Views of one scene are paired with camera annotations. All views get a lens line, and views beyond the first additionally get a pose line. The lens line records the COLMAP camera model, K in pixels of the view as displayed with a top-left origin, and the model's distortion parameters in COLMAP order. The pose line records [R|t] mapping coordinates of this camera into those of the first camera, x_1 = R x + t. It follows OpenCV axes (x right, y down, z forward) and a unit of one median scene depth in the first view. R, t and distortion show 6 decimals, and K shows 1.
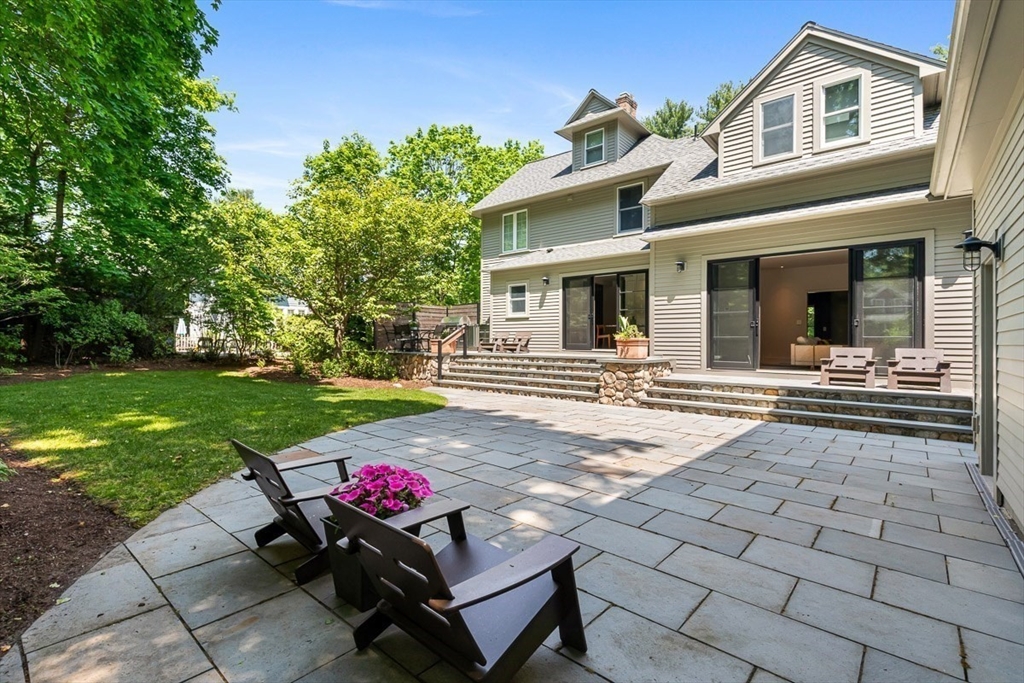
lens RADIAL K [[452.8, 0, 514.5], [0, 452.8, 351.0], [0, 0, 1]] dist [-0.000120, -0.000186]
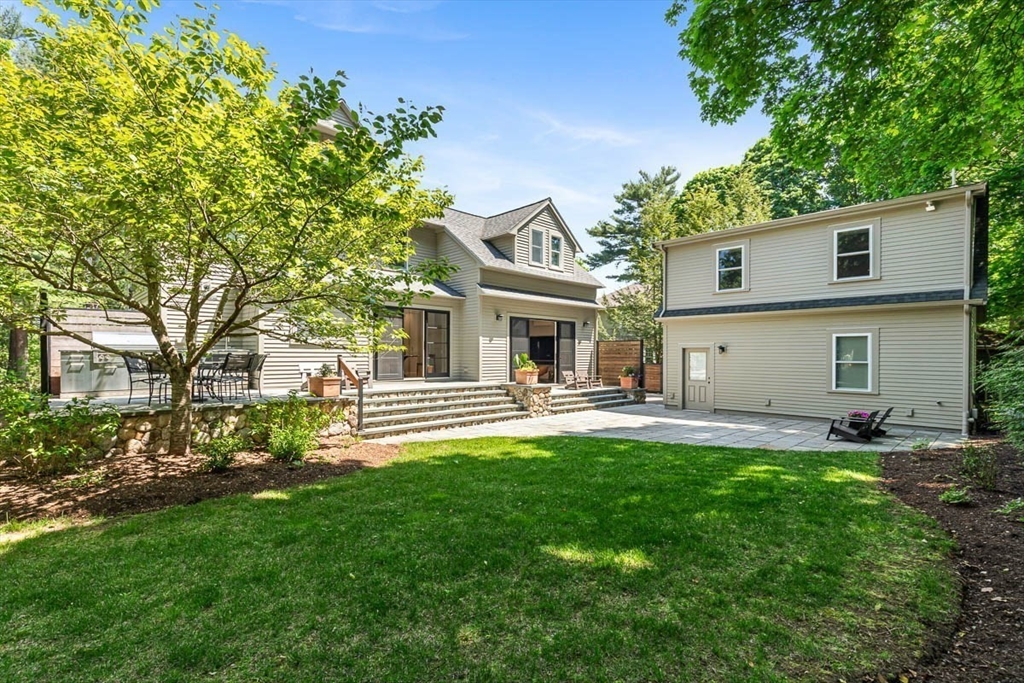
lens RADIAL K [[471.4, 0, 508.2], [0, 471.4, 358.7], [0, 0, 1]] dist [0.001330, -0.000003]
pose [[0.095090, 0.013103, 0.995382, -1.108222], [0.043103, 0.998921, -0.017267, -0.033363], [-0.994535, 0.044546, 0.094423, 0.868237]]
